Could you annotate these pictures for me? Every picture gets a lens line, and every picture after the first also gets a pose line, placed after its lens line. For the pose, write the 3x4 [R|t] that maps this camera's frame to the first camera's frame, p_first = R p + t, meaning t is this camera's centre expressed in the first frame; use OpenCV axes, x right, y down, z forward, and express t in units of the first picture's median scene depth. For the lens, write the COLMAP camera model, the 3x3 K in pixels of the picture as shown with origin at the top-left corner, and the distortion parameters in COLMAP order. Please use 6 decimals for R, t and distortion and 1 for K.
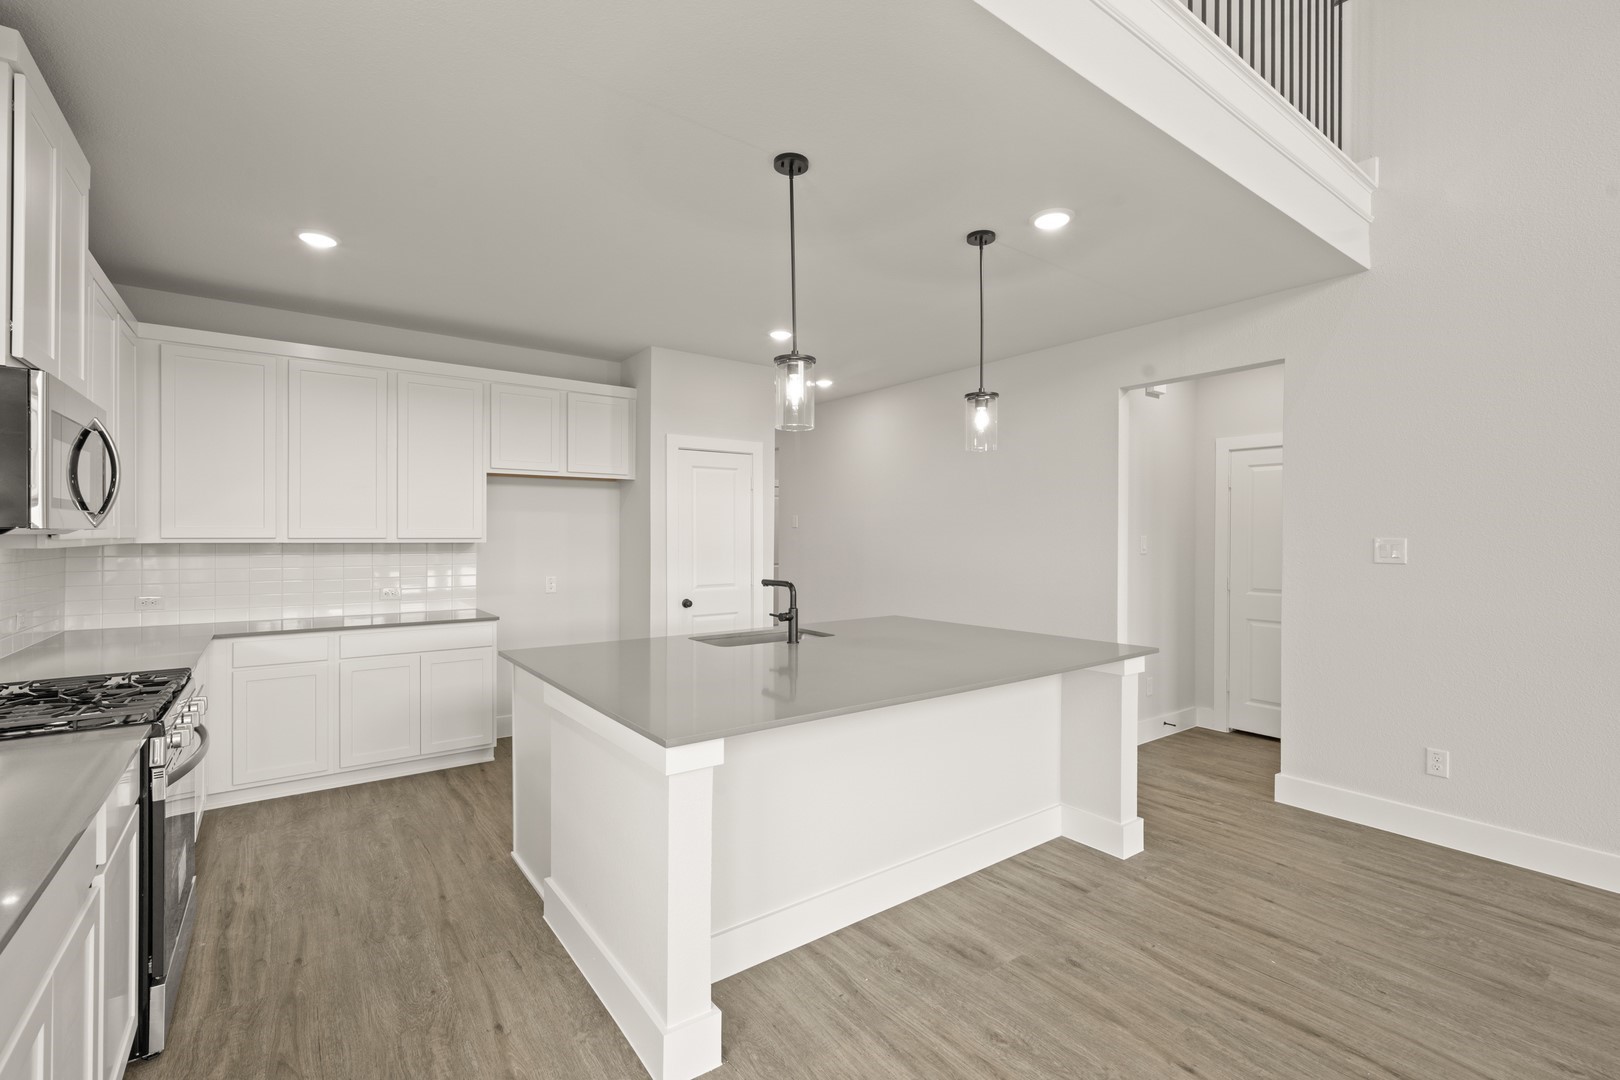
lens RADIAL K [[709.9, 0, 814.2], [0, 709.9, 534.8], [0, 0, 1]] dist [0.004434, -0.001208]
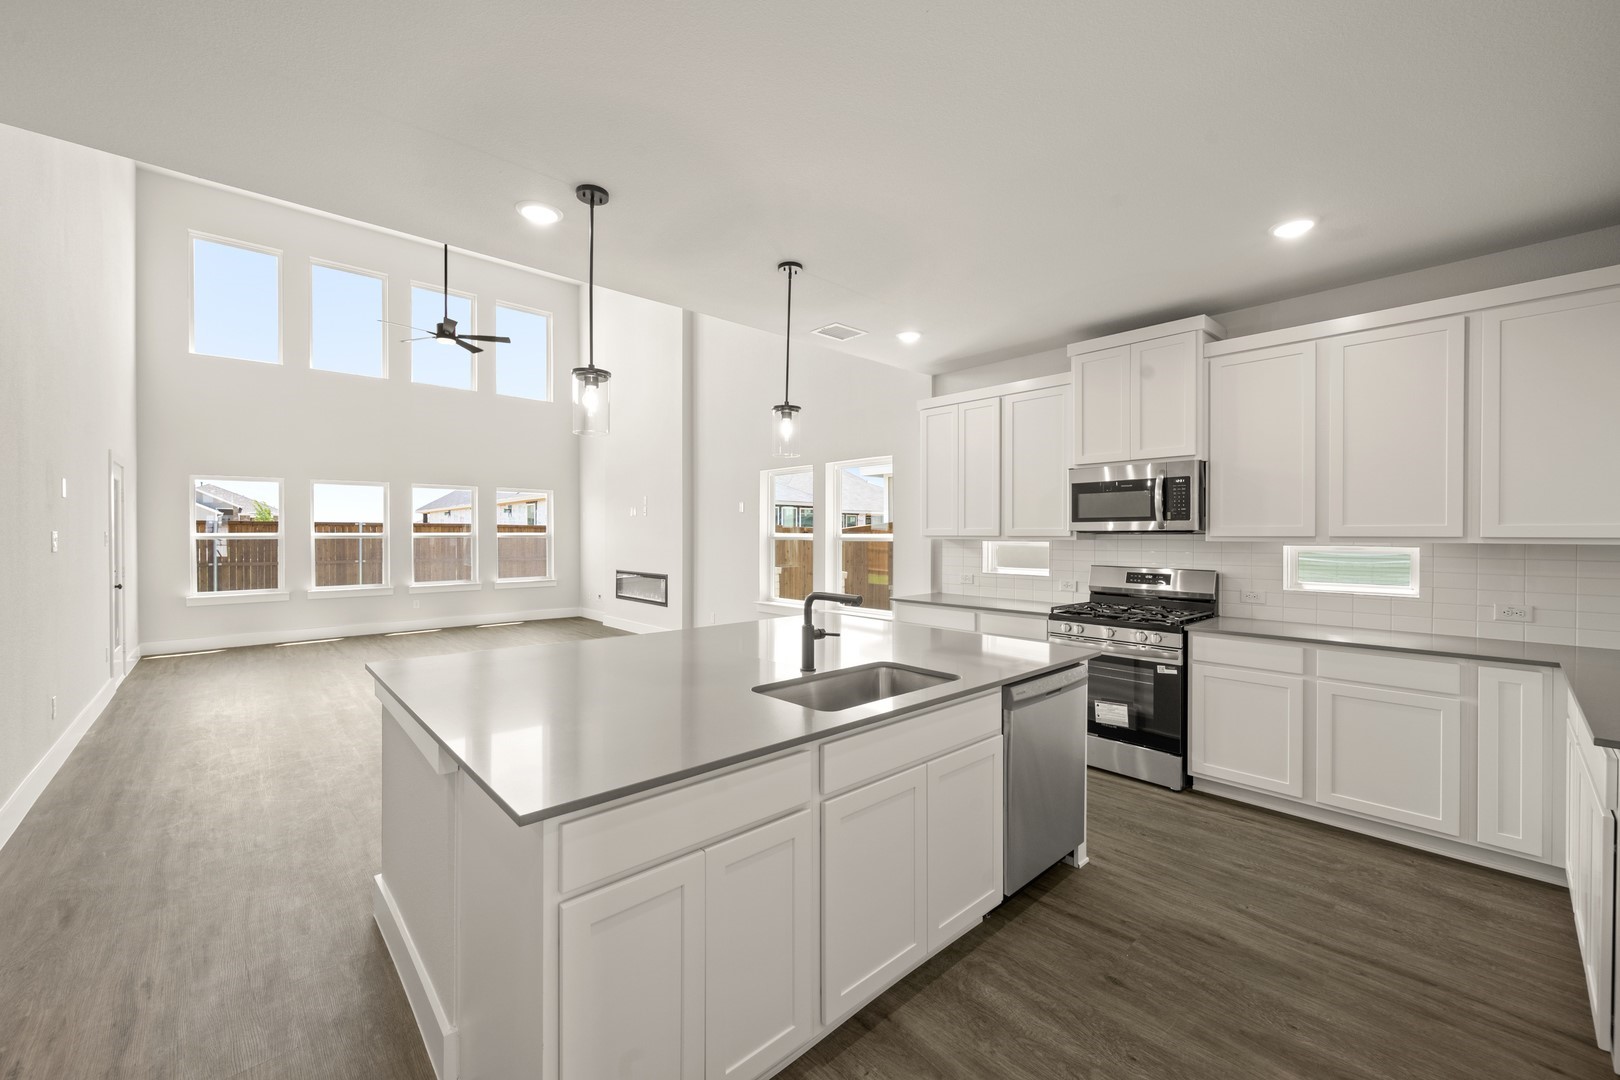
lens RADIAL K [[633.6, 0, 812.6], [0, 633.6, 535.7], [0, 0, 1]] dist [0.002836, -0.000934]
pose [[-0.995176, -0.004272, -0.098015, 0.034609], [-0.004396, 0.999990, 0.001041, 0.006321], [0.098010, 0.001467, -0.995184, 1.735890]]
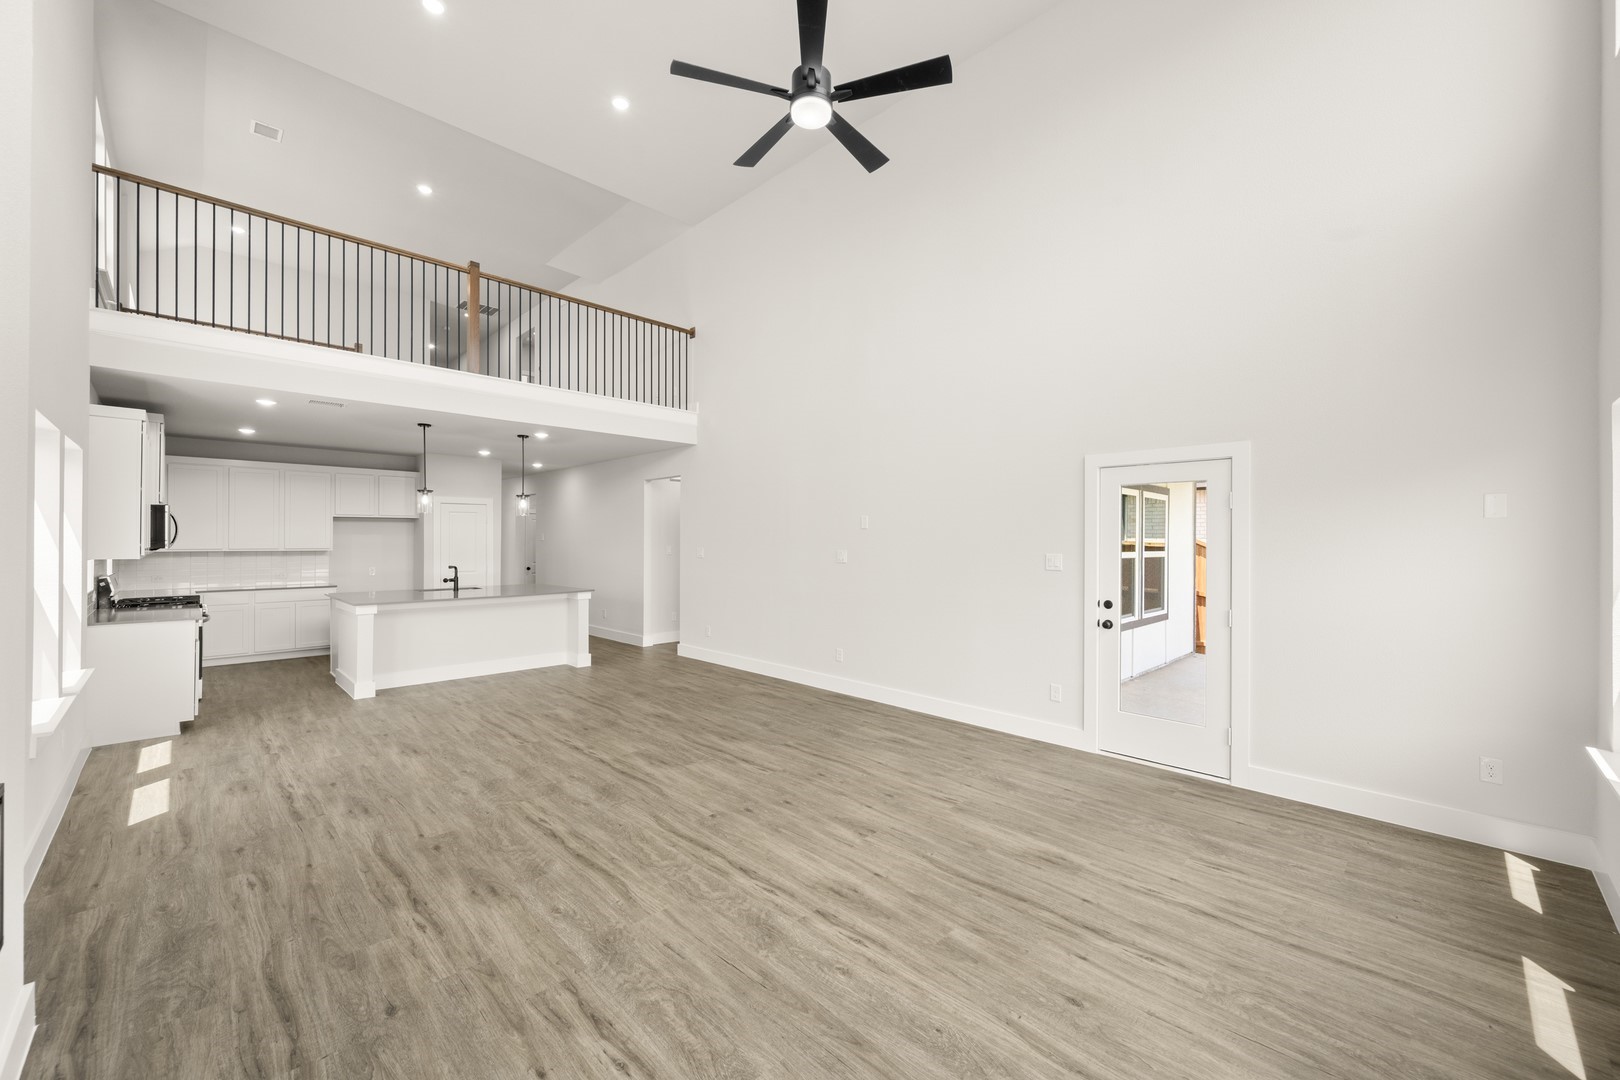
lens RADIAL K [[633.6, 0, 818.2], [0, 633.6, 541.6], [0, 0, 1]] dist [0.002836, -0.000934]
pose [[0.989551, -0.001307, 0.144175, 0.945461], [0.000720, 0.999991, 0.004127, -0.030178], [-0.144179, -0.003980, 0.989544, -1.454978]]
